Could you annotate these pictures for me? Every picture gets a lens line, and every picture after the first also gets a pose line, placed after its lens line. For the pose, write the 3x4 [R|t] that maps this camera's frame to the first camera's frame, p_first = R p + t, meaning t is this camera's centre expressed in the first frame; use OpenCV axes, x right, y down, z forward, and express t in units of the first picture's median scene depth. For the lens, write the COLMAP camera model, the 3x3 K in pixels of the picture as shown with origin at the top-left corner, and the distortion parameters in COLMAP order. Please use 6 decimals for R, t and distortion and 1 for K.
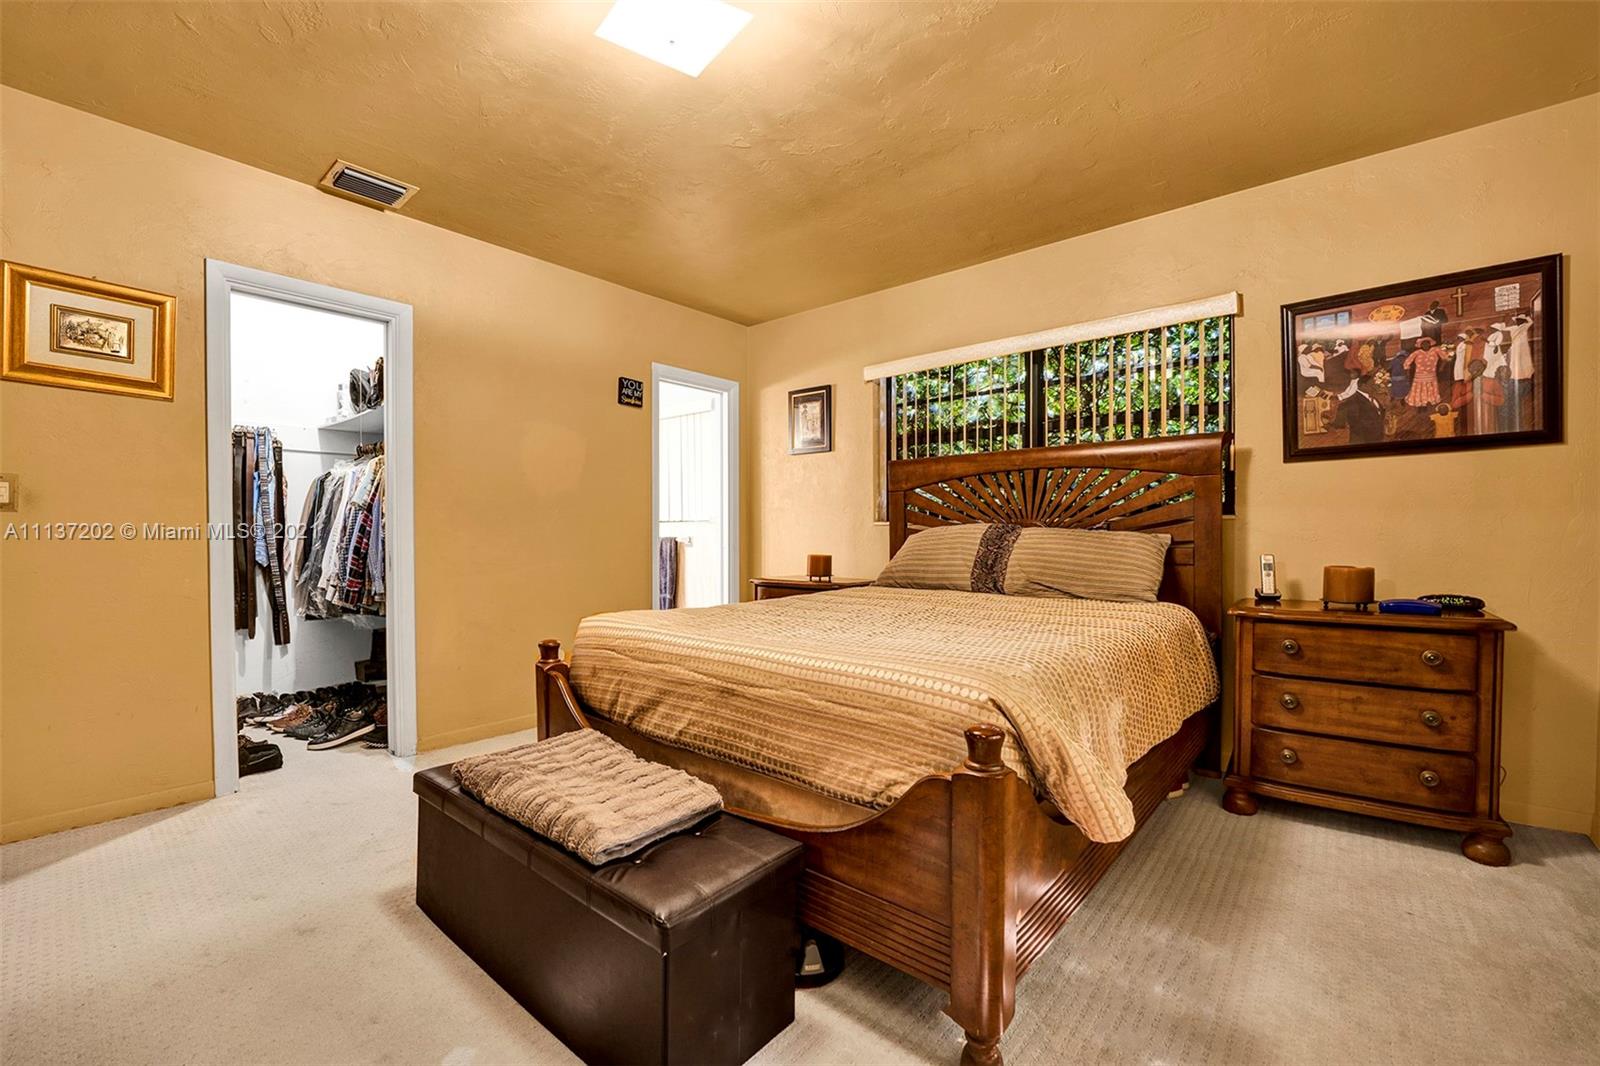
lens RADIAL K [[660.9, 0, 788.5], [0, 660.9, 533.6], [0, 0, 1]] dist [-0.019190, 0.000022]
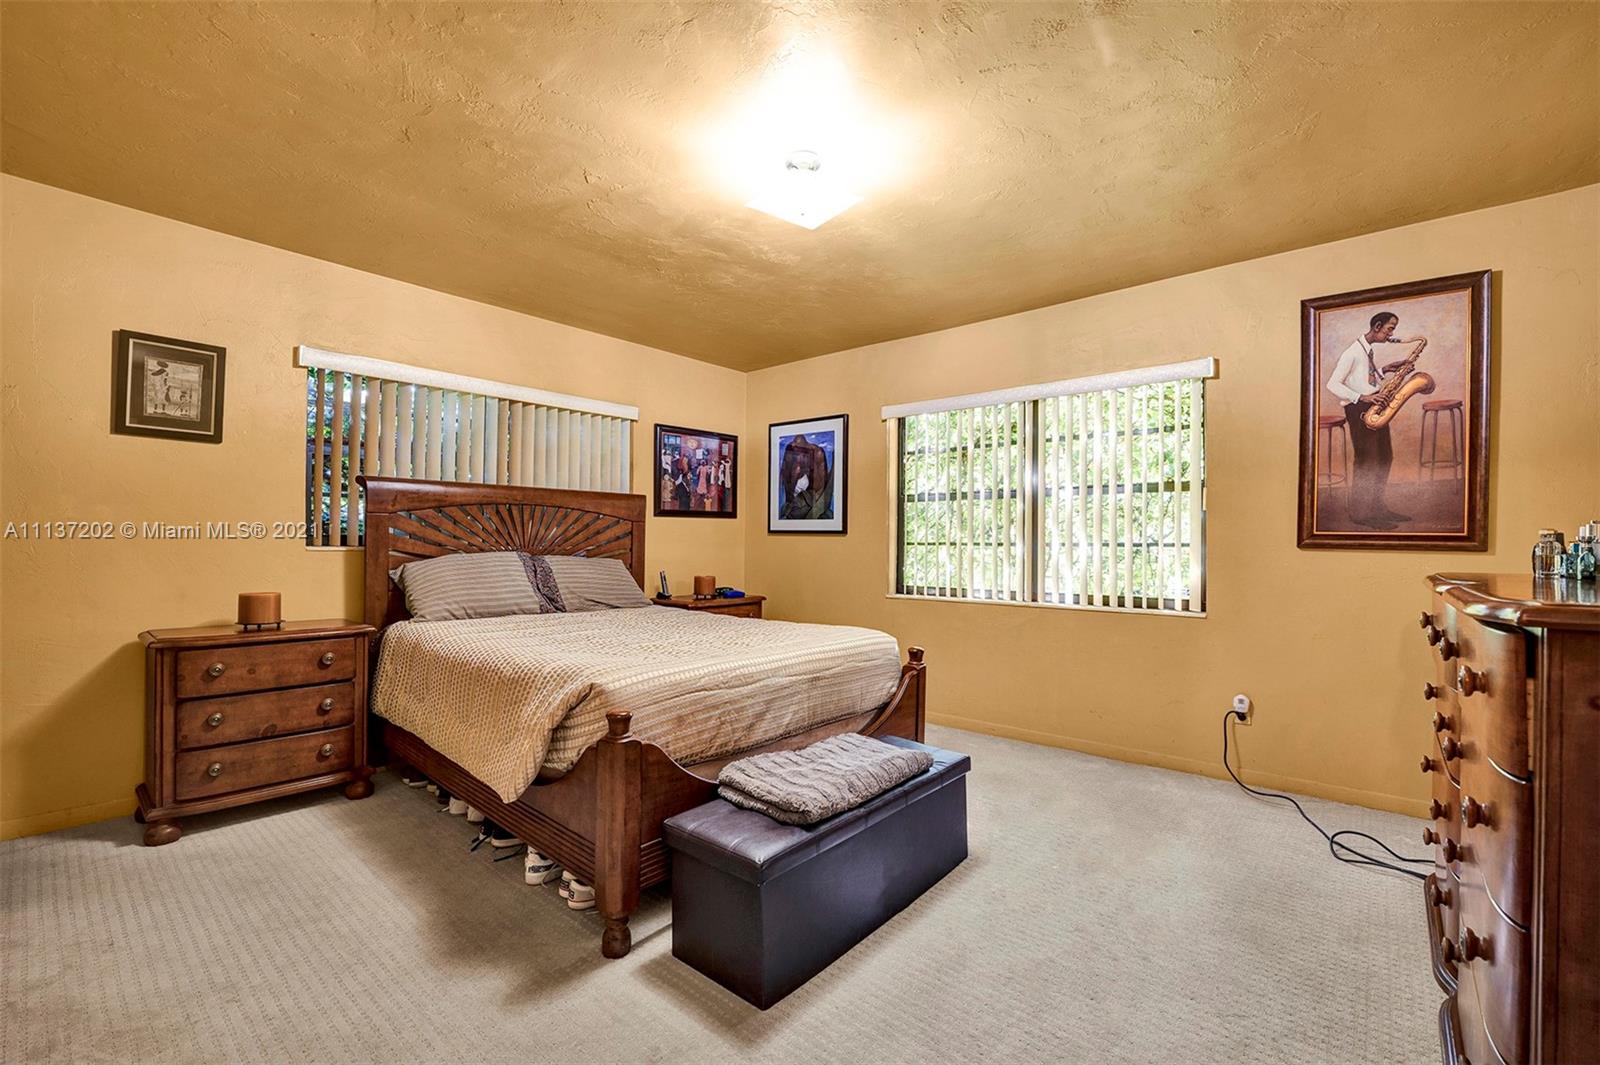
lens RADIAL K [[675.8, 0, 790.3], [0, 675.8, 537.1], [0, 0, 1]] dist [-0.027209, 0.002522]
pose [[0.004703, 0.008652, 0.999952, -1.131136], [-0.012518, 0.999885, -0.008592, -0.049554], [-0.999911, -0.012477, 0.004810, 0.727151]]
